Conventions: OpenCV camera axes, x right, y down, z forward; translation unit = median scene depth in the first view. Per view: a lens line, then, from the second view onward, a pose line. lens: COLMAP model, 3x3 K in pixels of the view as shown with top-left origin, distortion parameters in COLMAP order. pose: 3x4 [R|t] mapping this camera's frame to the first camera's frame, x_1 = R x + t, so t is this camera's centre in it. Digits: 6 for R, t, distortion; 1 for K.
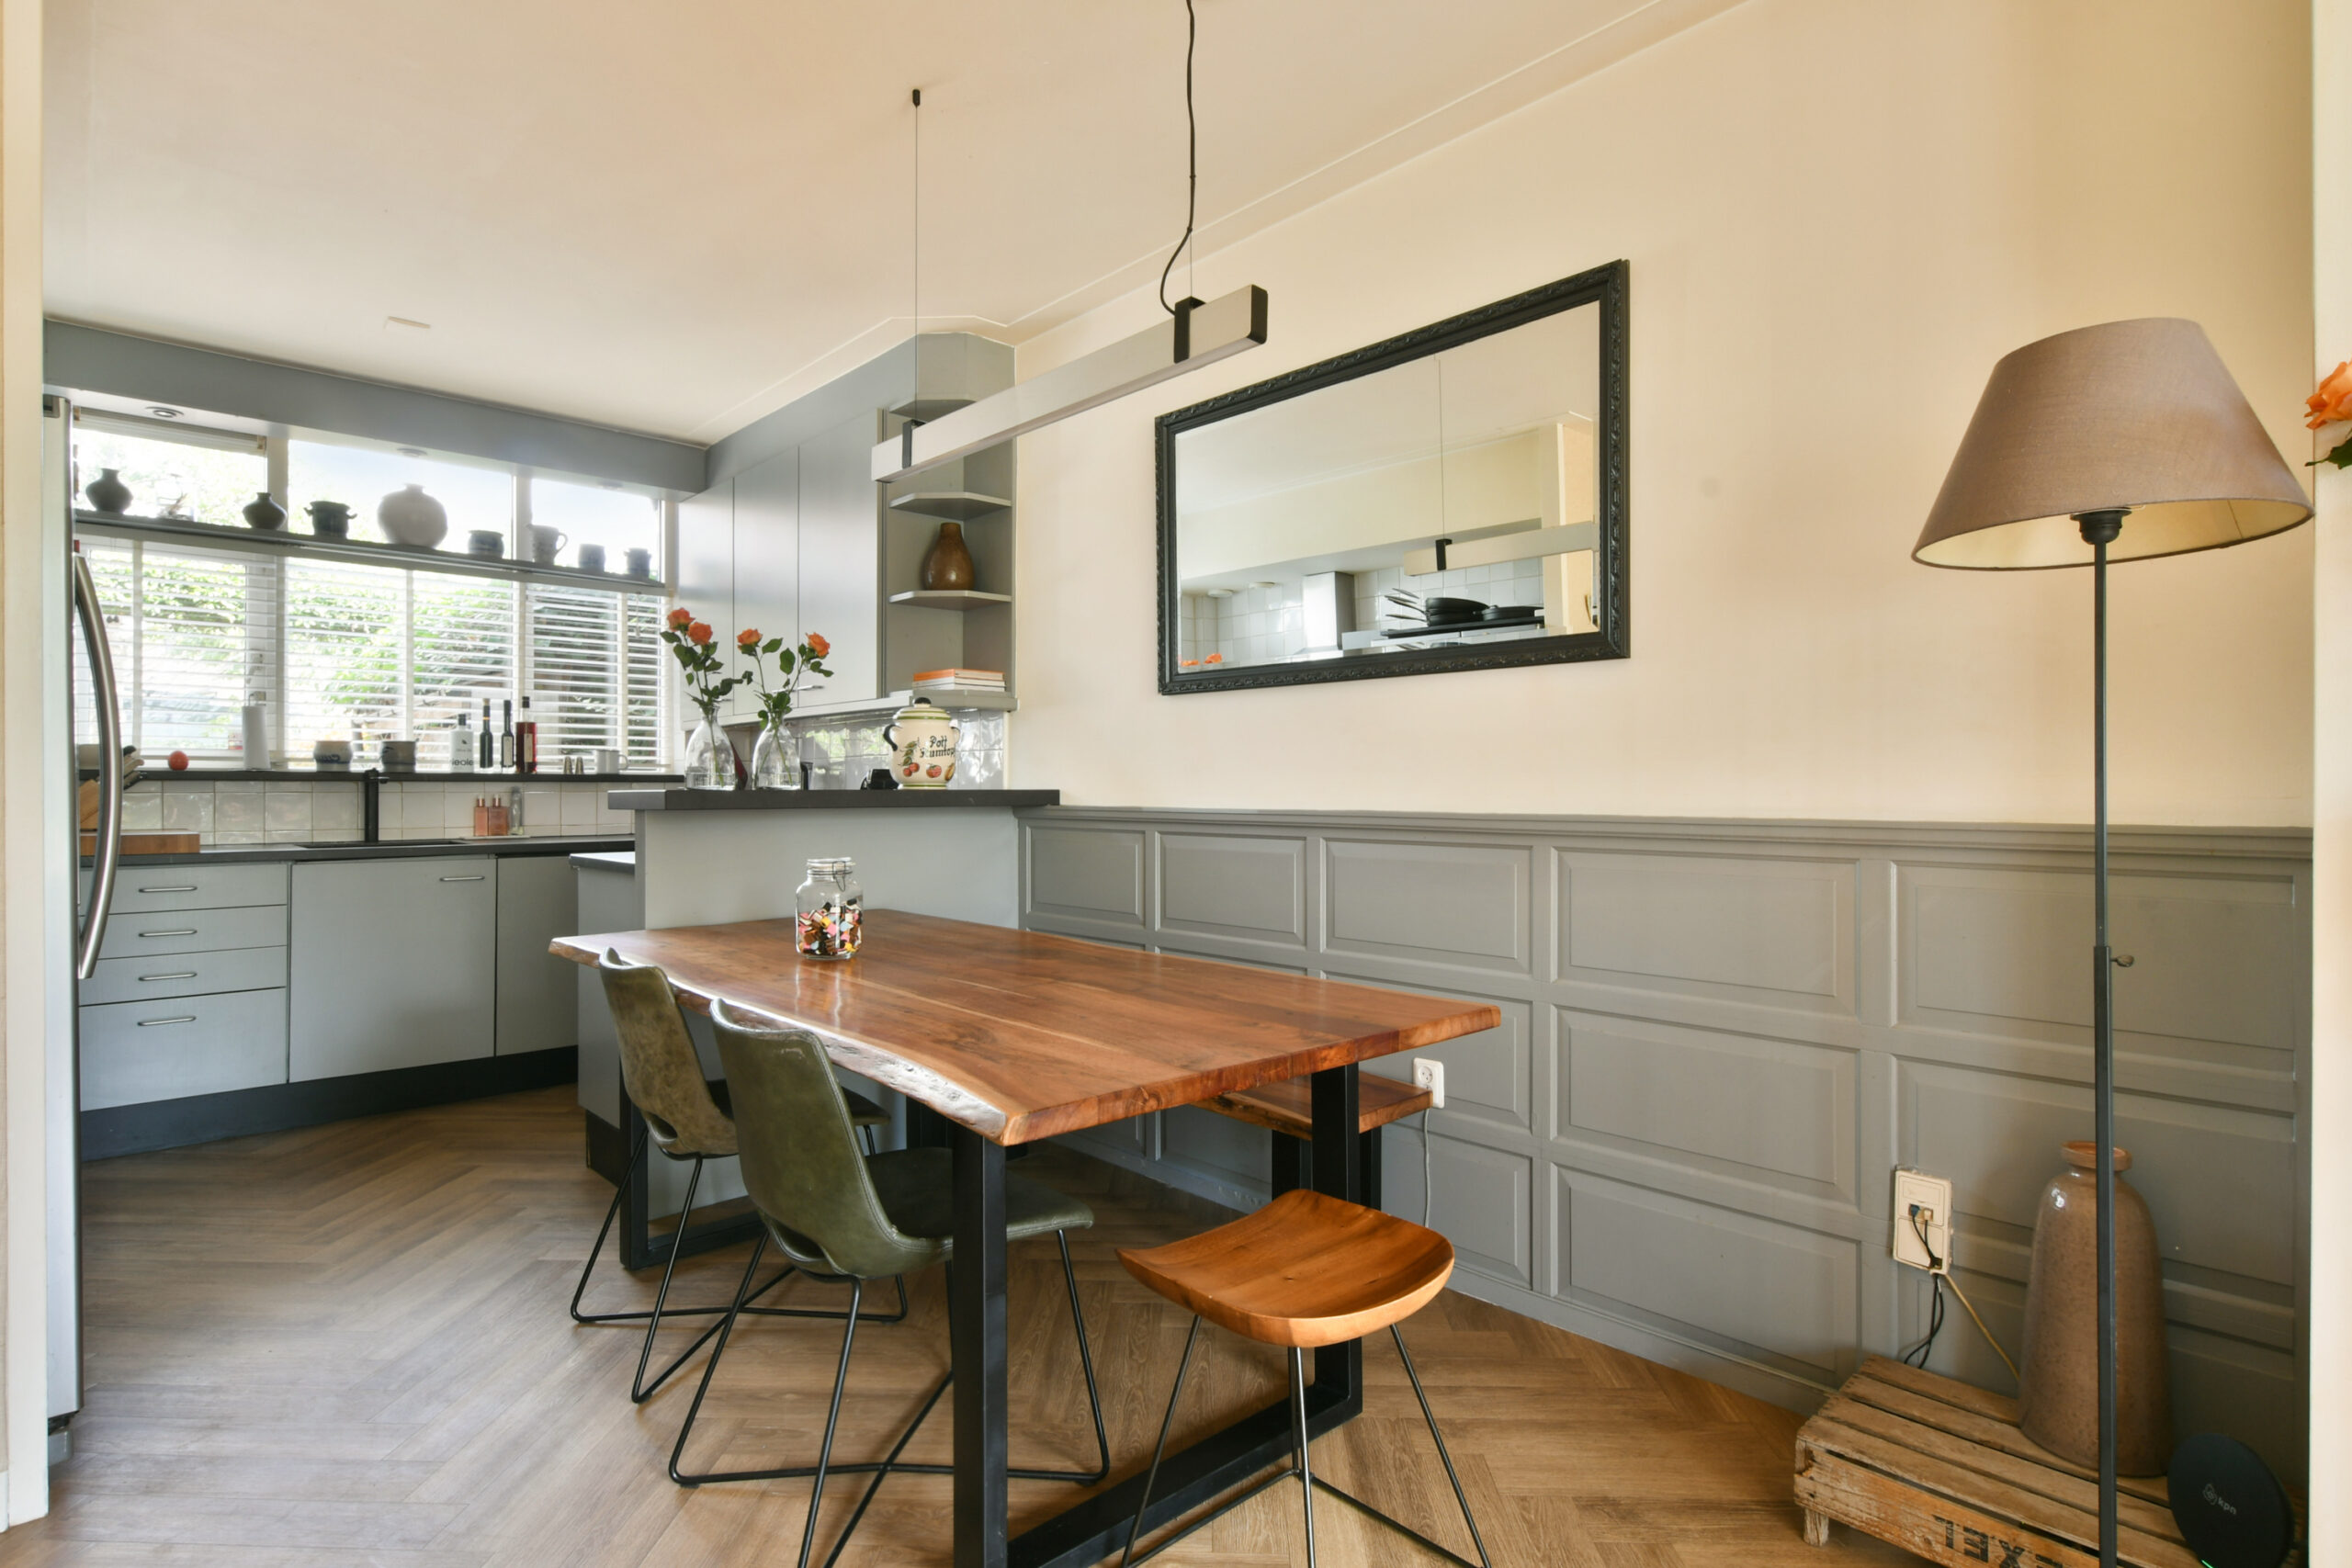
lens RADIAL K [[1183.3, 0, 1176.0], [0, 1183.3, 784.0], [0, 0, 1]] dist [0.002310, -0.000569]
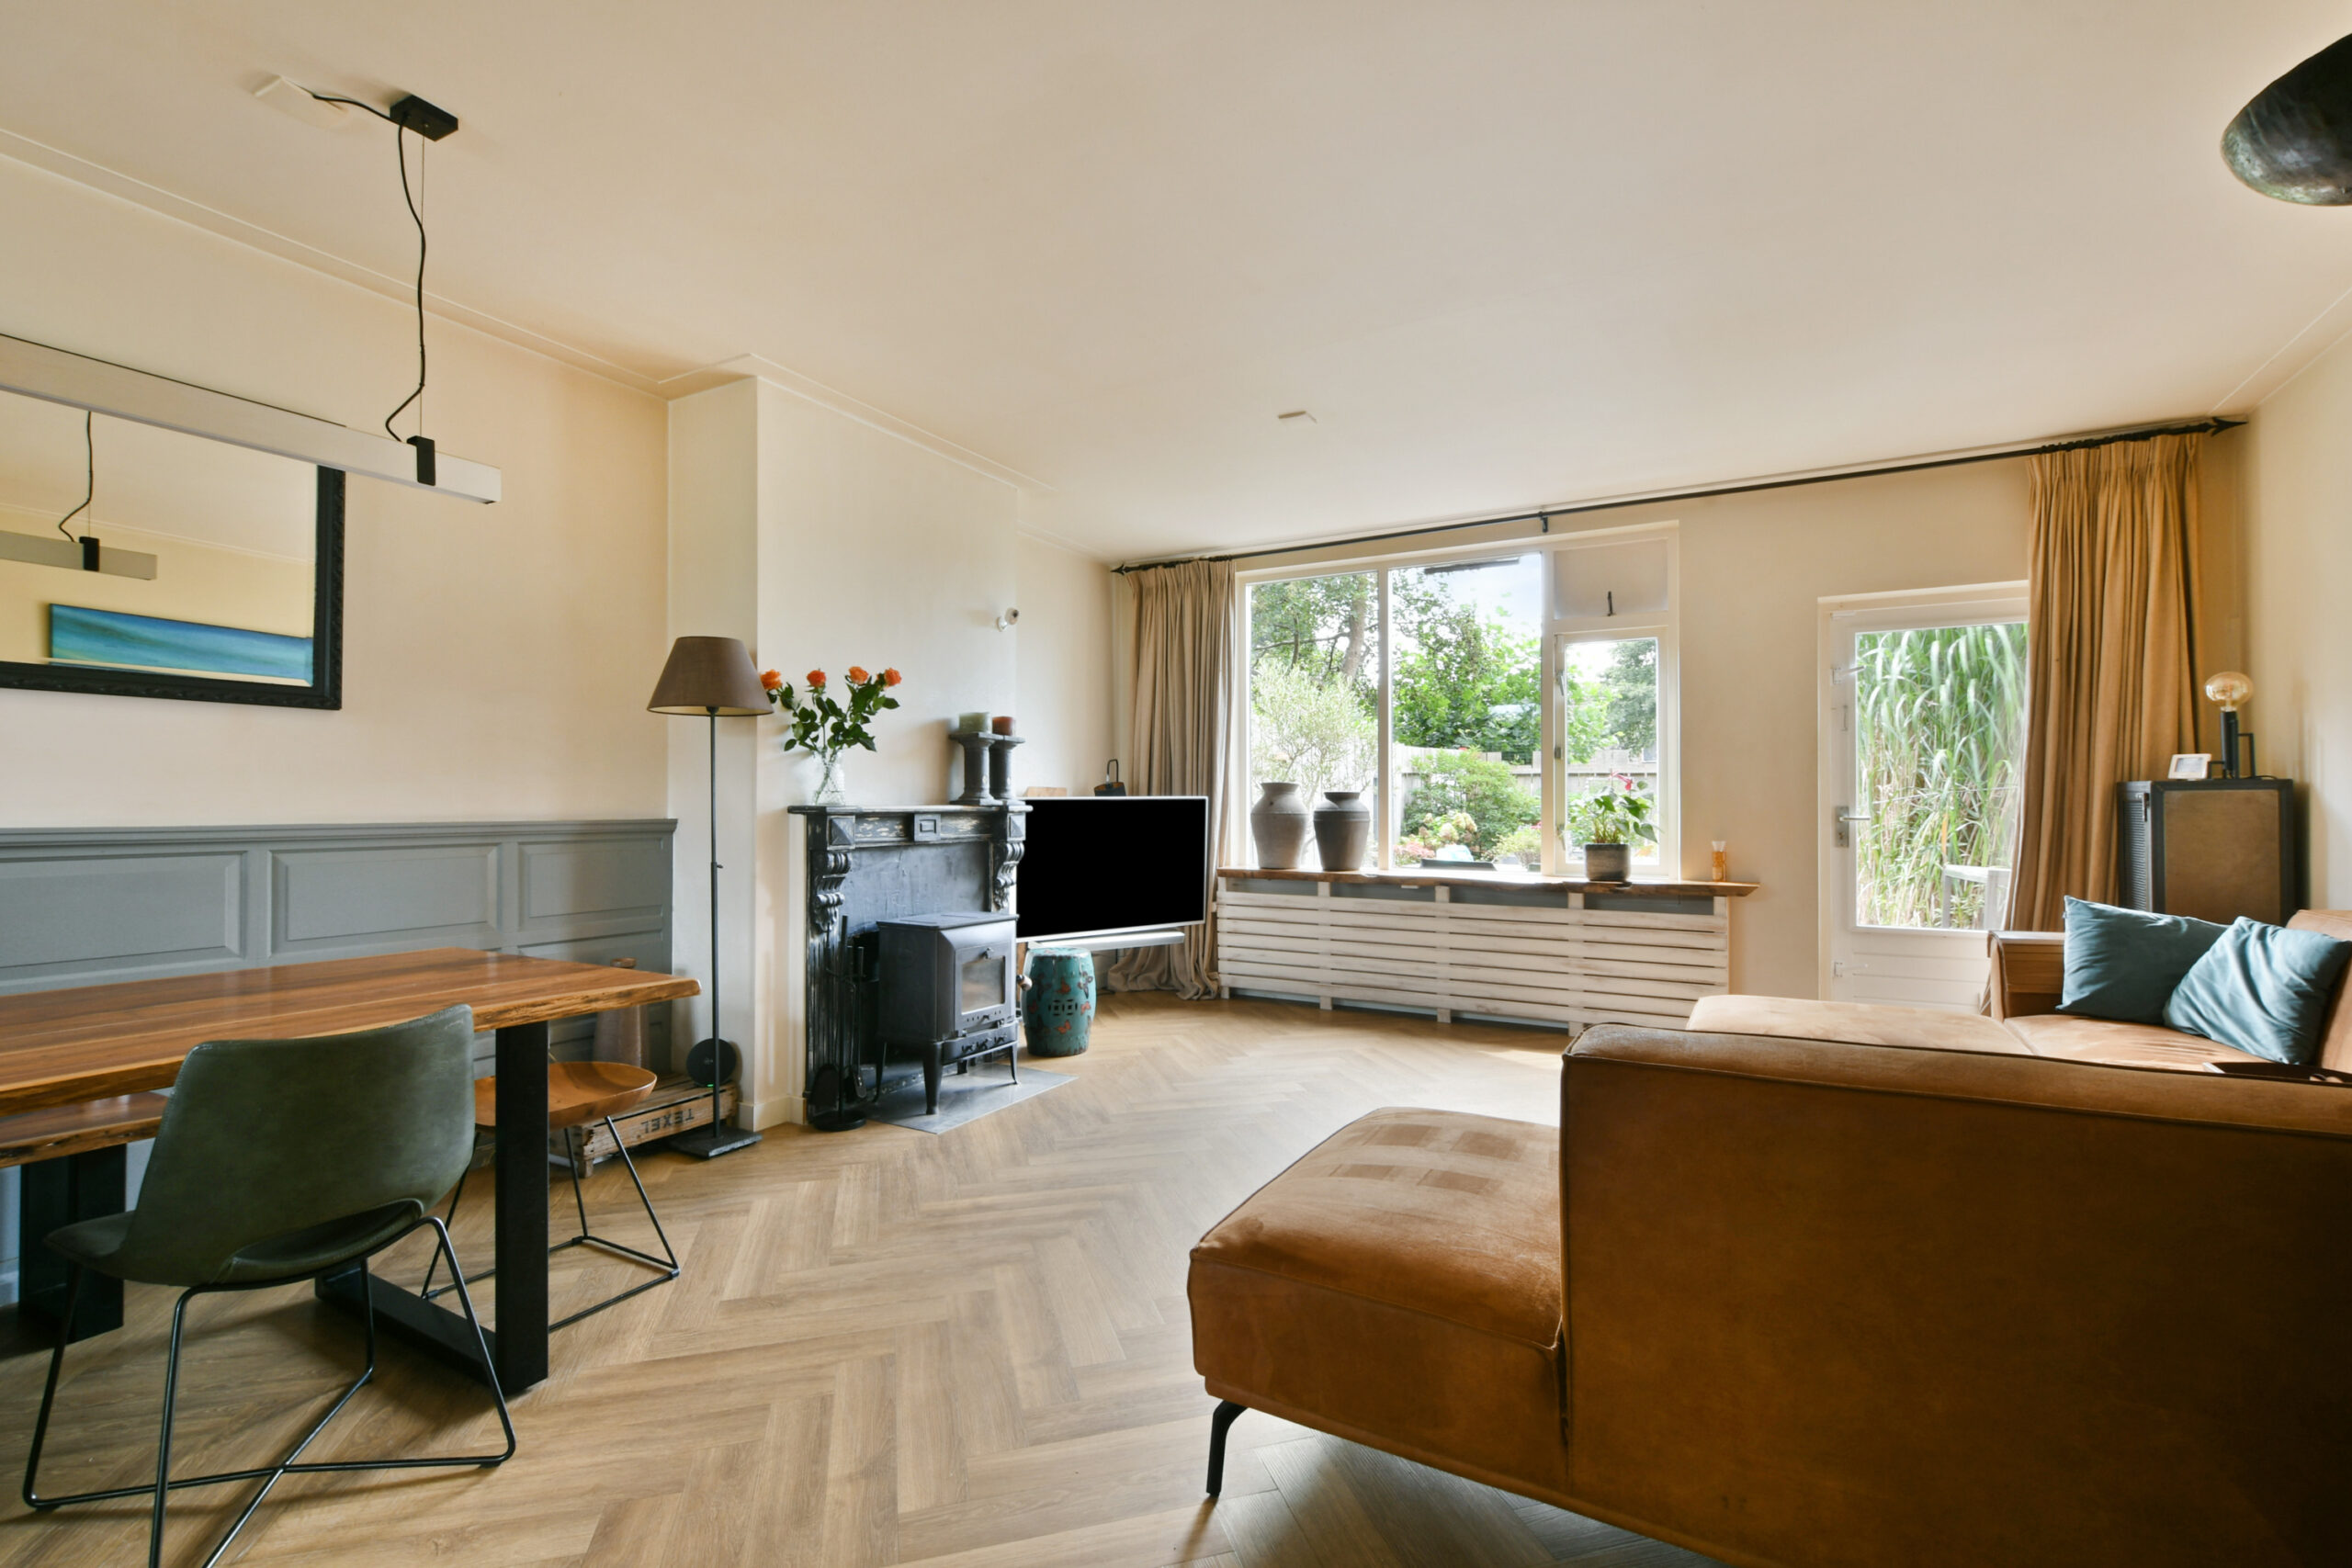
lens RADIAL K [[1043.0, 0, 1183.3], [0, 1043.0, 795.2], [0, 0, 1]] dist [-0.000564, 0.000002]
pose [[-0.311914, 0.001711, 0.950109, -0.643739], [-0.002802, 0.999992, -0.002720, -0.003120], [-0.950106, -0.003510, -0.311907, 0.259847]]
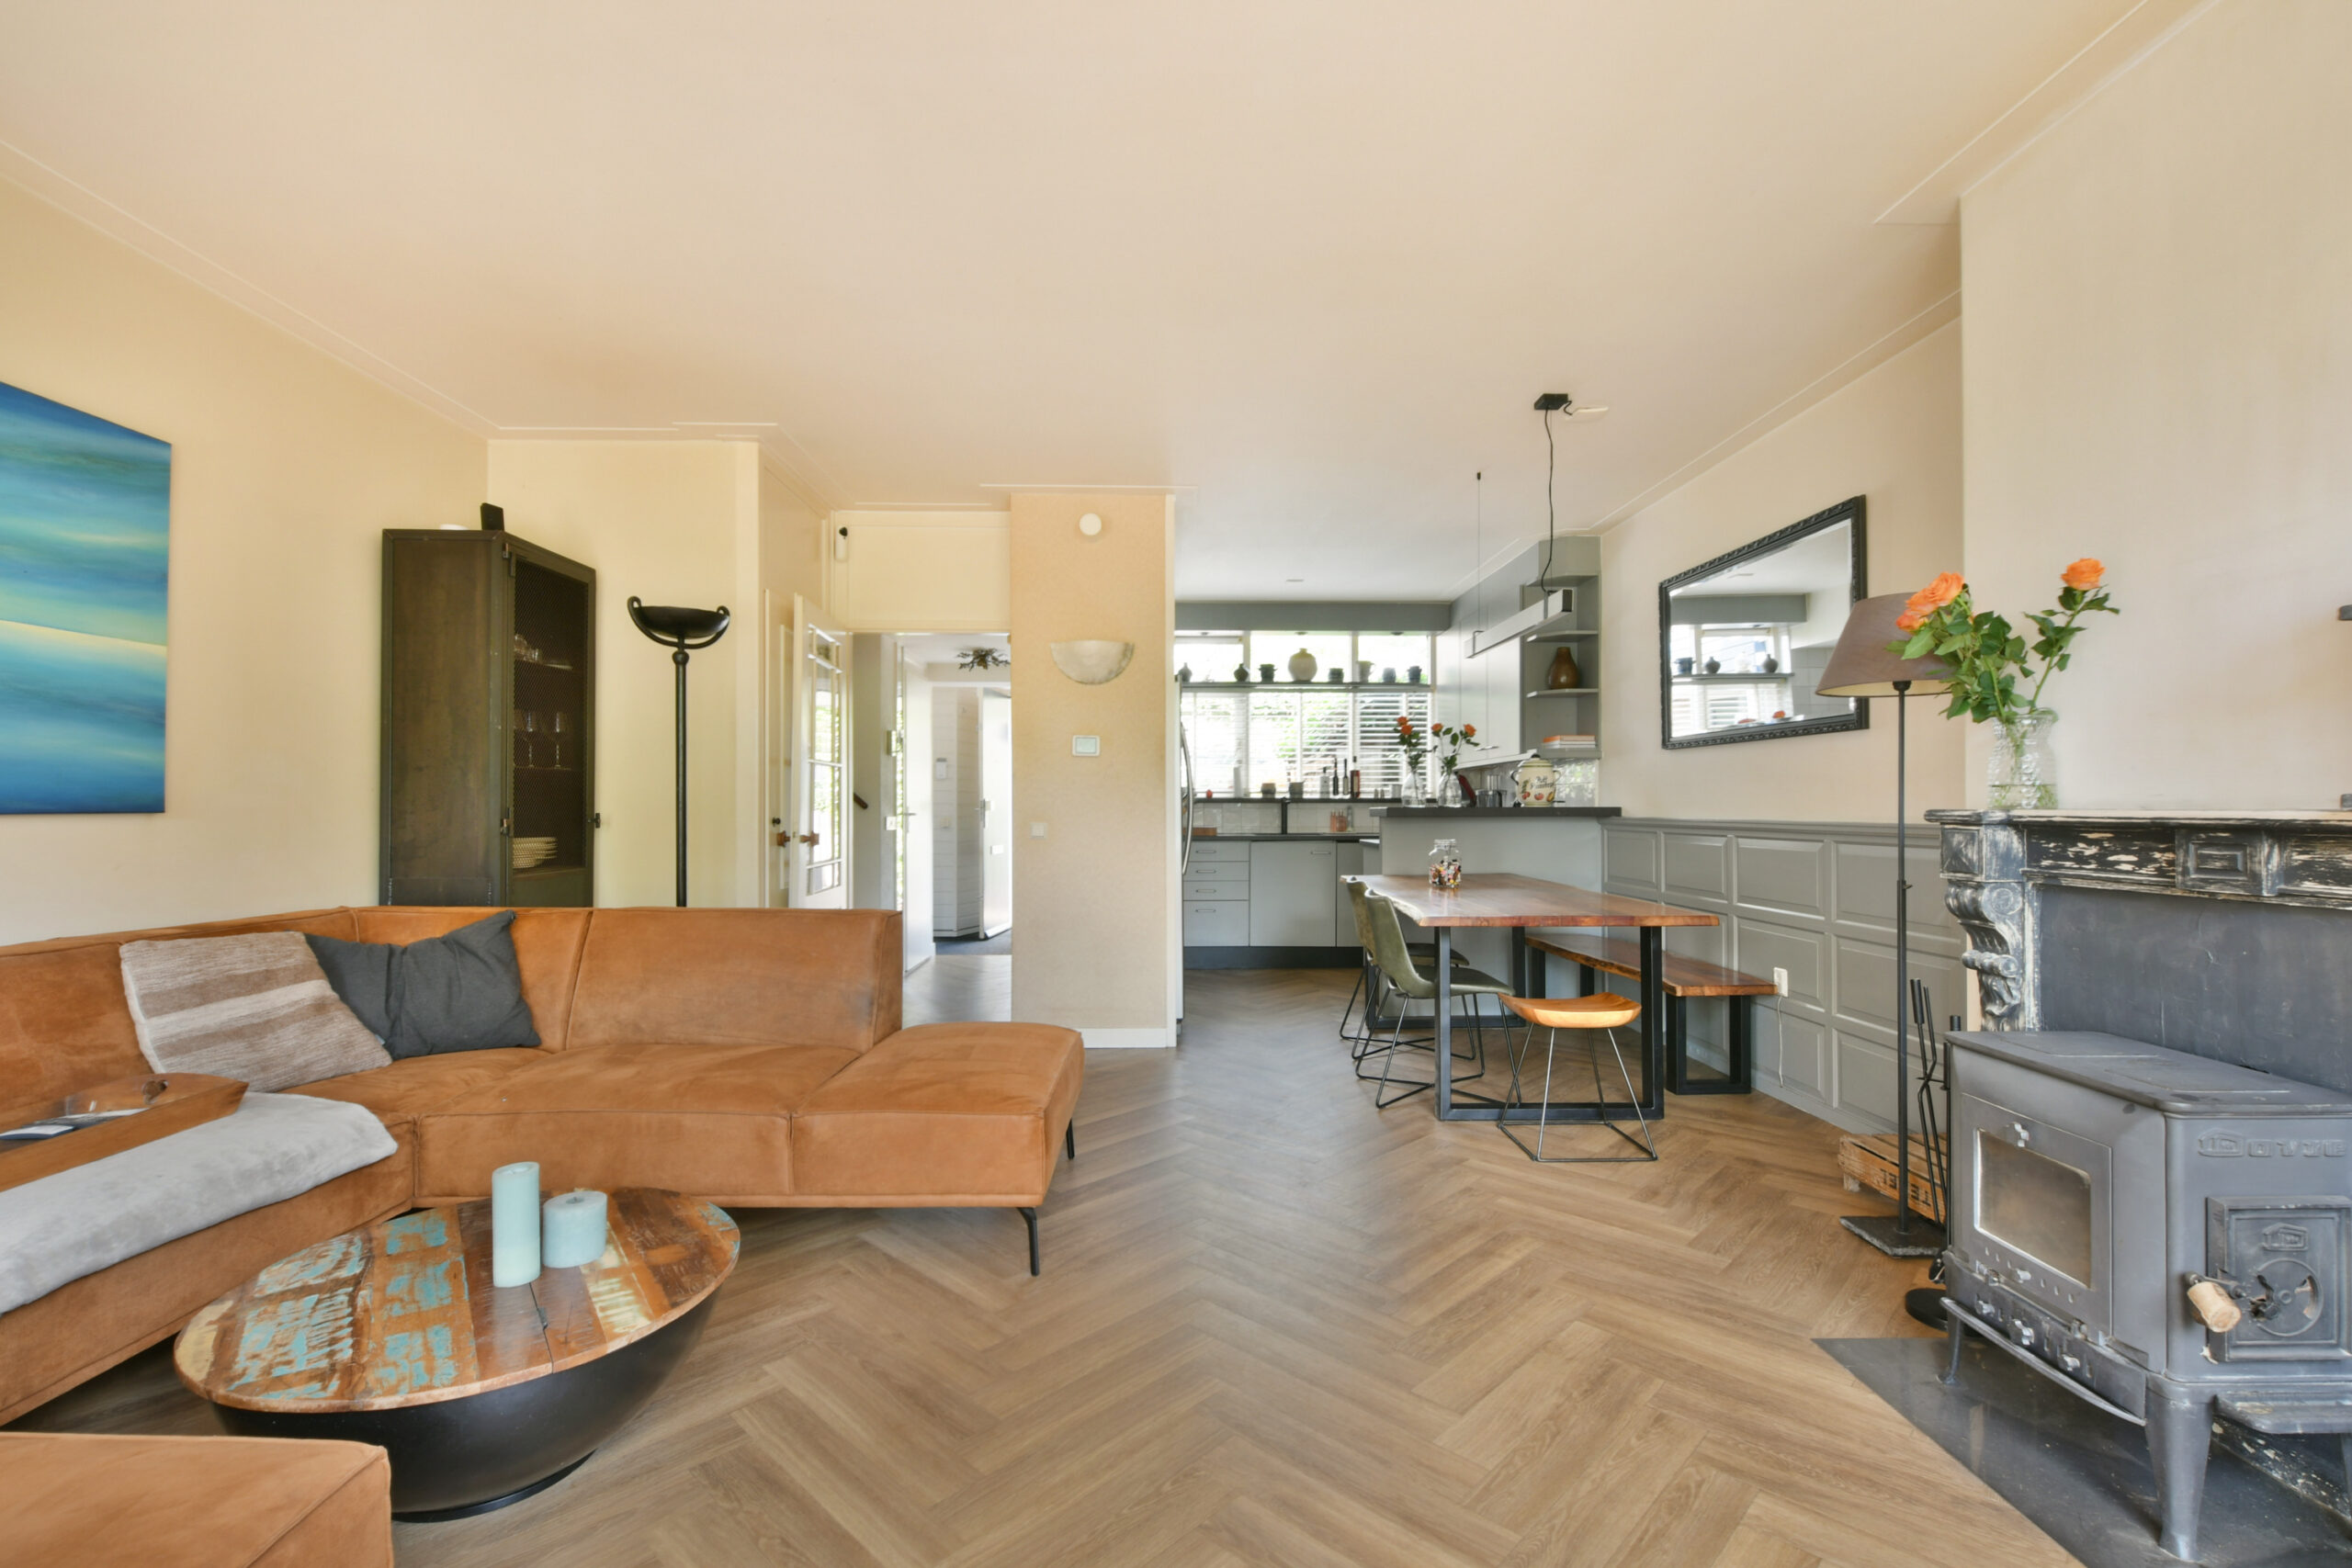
lens RADIAL K [[1043.0, 0, 1183.3], [0, 1043.0, 795.2], [0, 0, 1]] dist [-0.000564, 0.000002]
pose [[0.747309, -0.008377, -0.664424, 0.382981], [0.004078, 0.999960, -0.008021, -0.002098], [0.664464, 0.003285, 0.747313, -0.450418]]
